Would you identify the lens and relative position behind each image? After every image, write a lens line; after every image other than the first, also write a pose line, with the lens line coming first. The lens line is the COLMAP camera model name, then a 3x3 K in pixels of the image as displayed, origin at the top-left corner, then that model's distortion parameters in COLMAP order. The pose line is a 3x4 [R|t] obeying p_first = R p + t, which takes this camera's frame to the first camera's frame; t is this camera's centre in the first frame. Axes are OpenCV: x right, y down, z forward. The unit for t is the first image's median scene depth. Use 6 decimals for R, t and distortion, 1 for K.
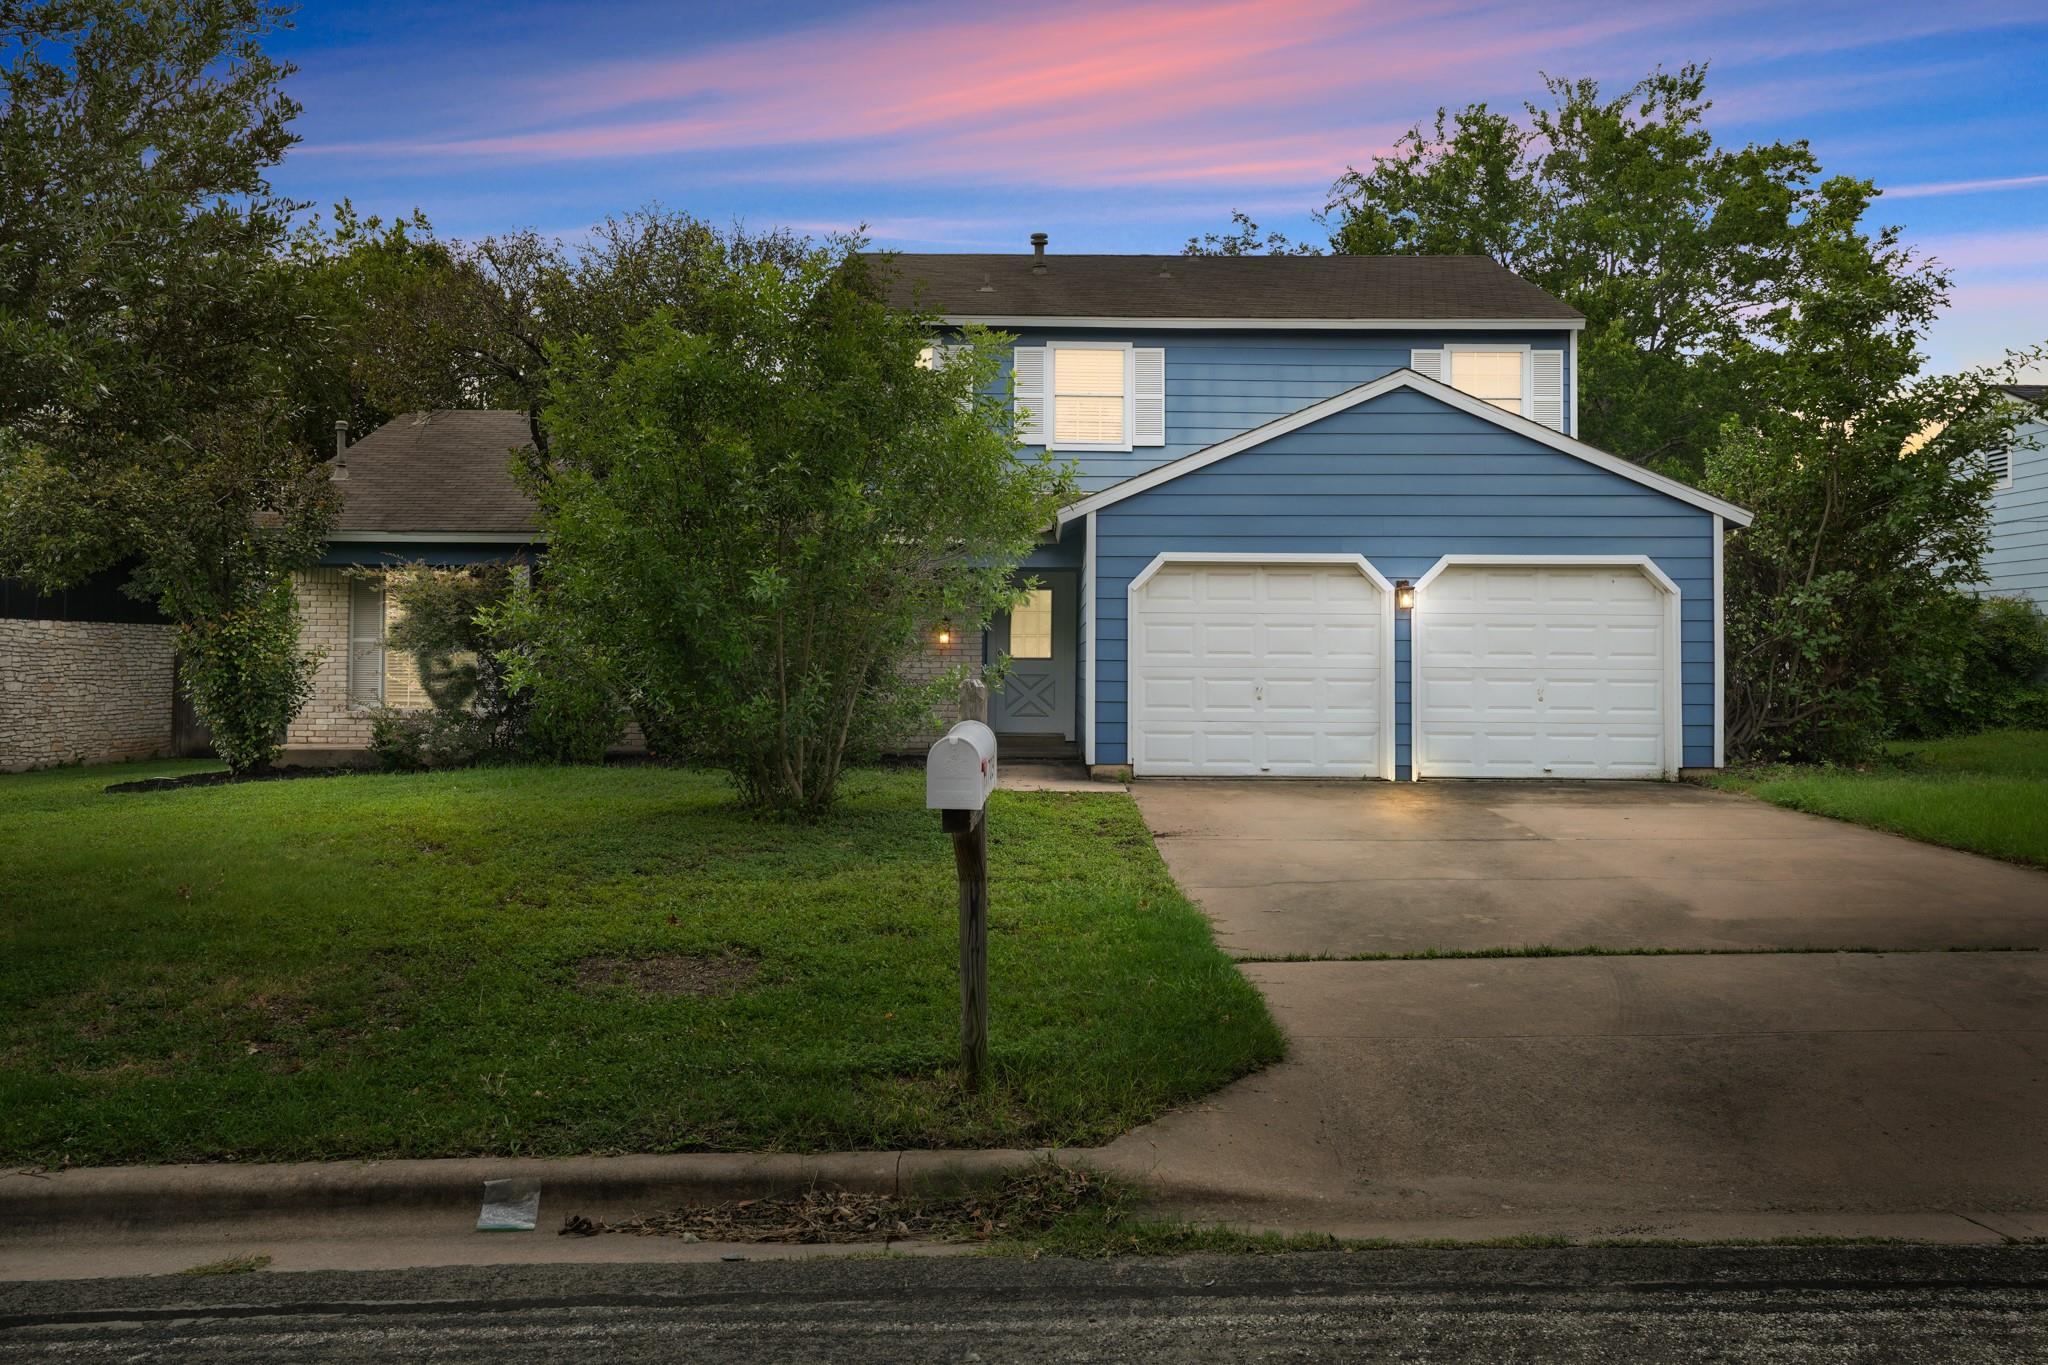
lens RADIAL K [[1727.0, 0, 1021.0], [0, 1727.0, 666.6], [0, 0, 1]] dist [0.000595, -0.000765]
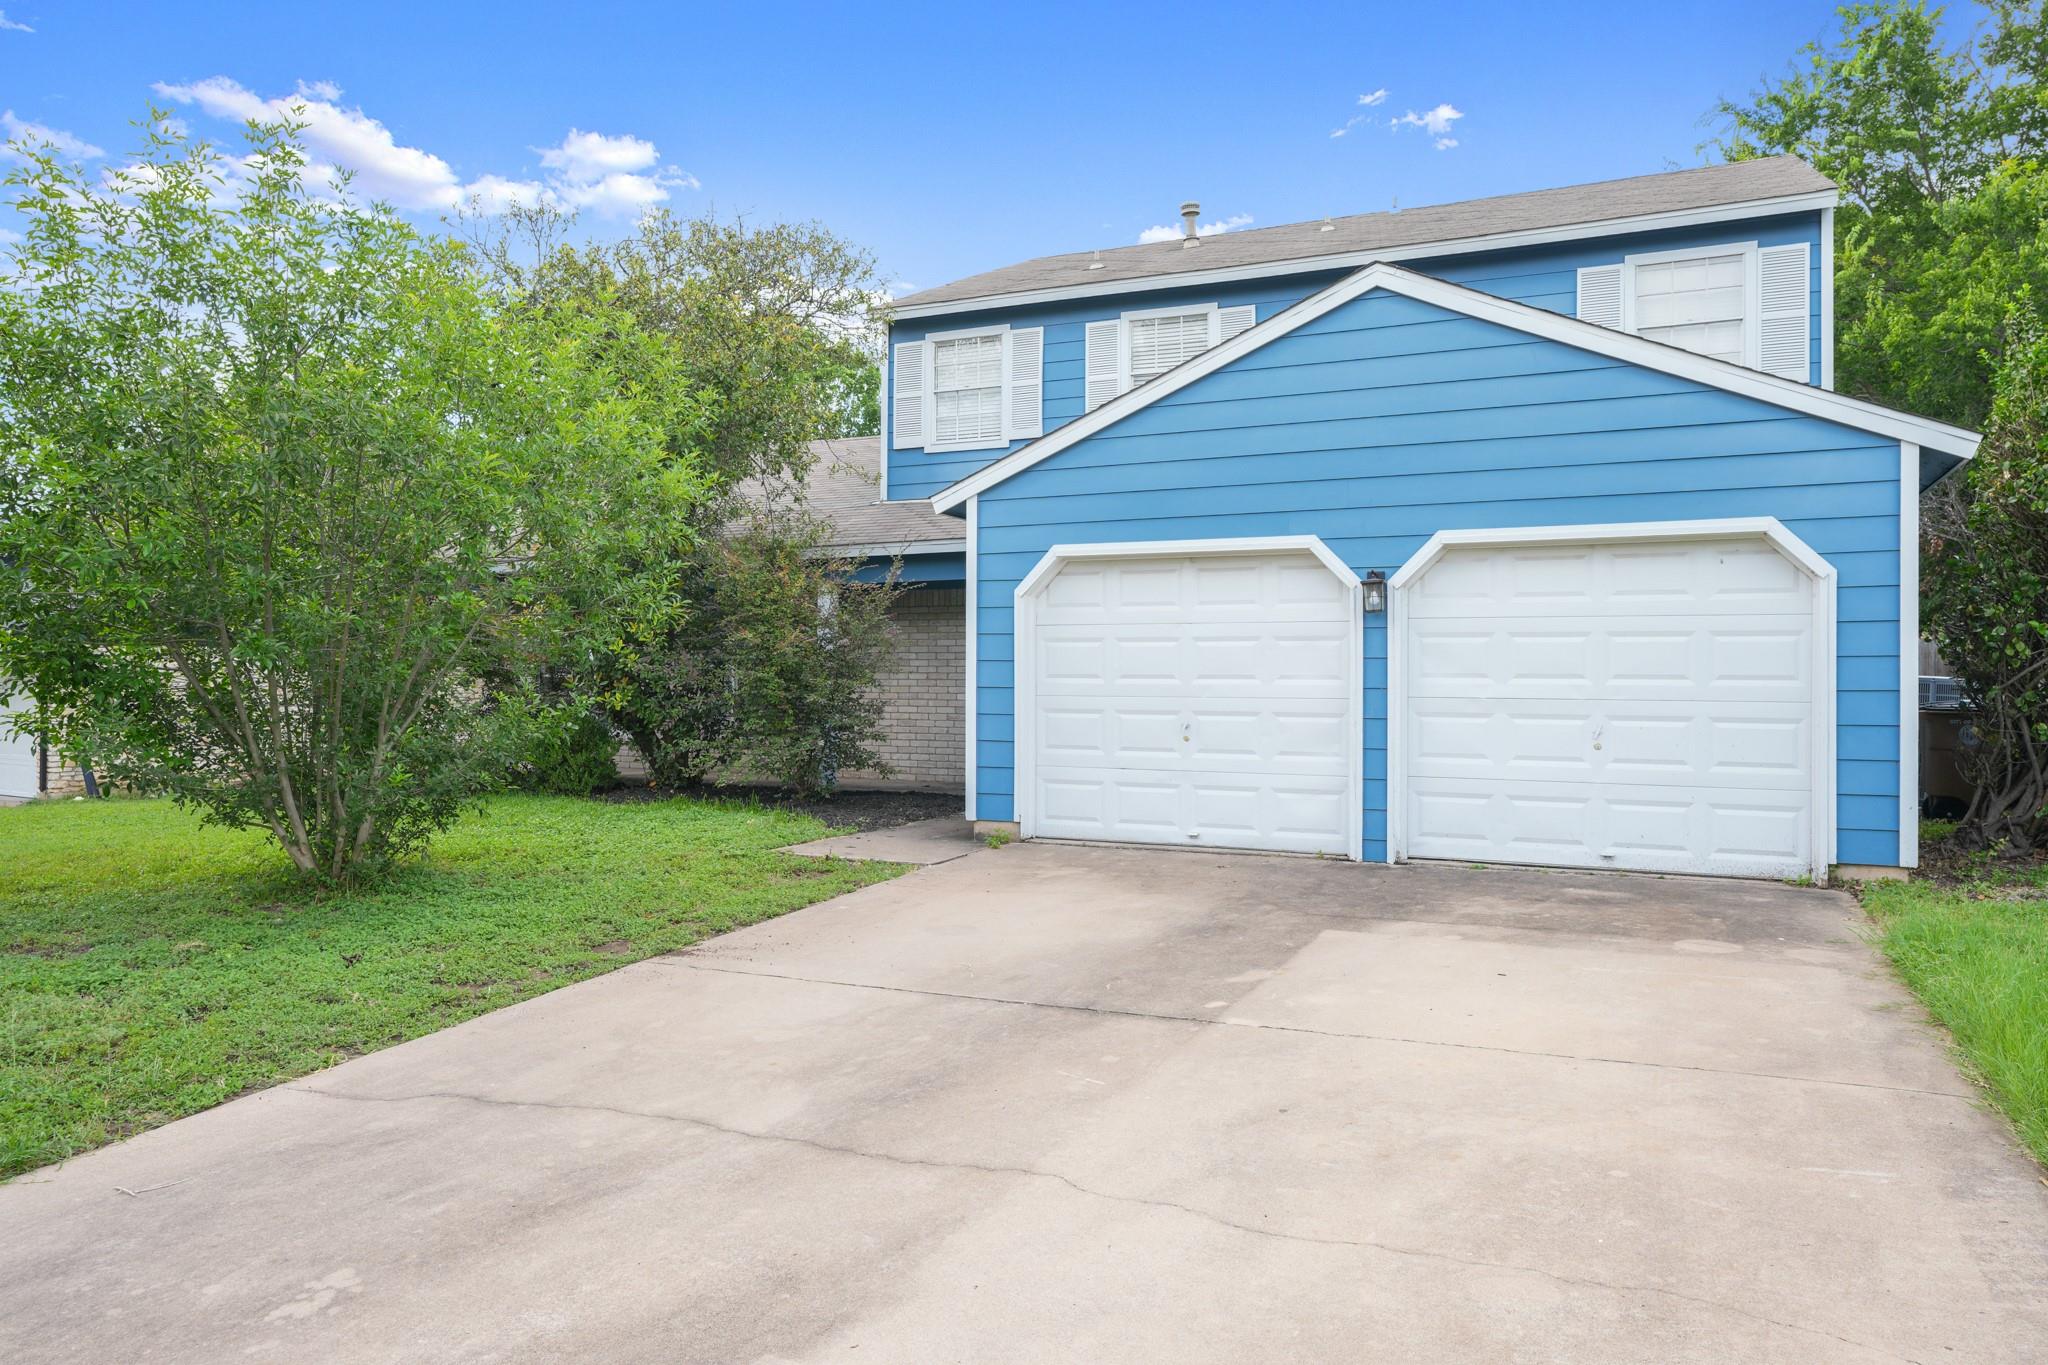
lens RADIAL K [[1427.1, 0, 1027.0], [0, 1427.1, 699.2], [0, 0, 1]] dist [0.007851, 0.002173]
pose [[0.907950, 0.003112, -0.419066, 0.333960], [-0.001195, 0.999988, 0.004837, -0.001351], [0.419076, -0.003891, 0.907943, 0.423604]]
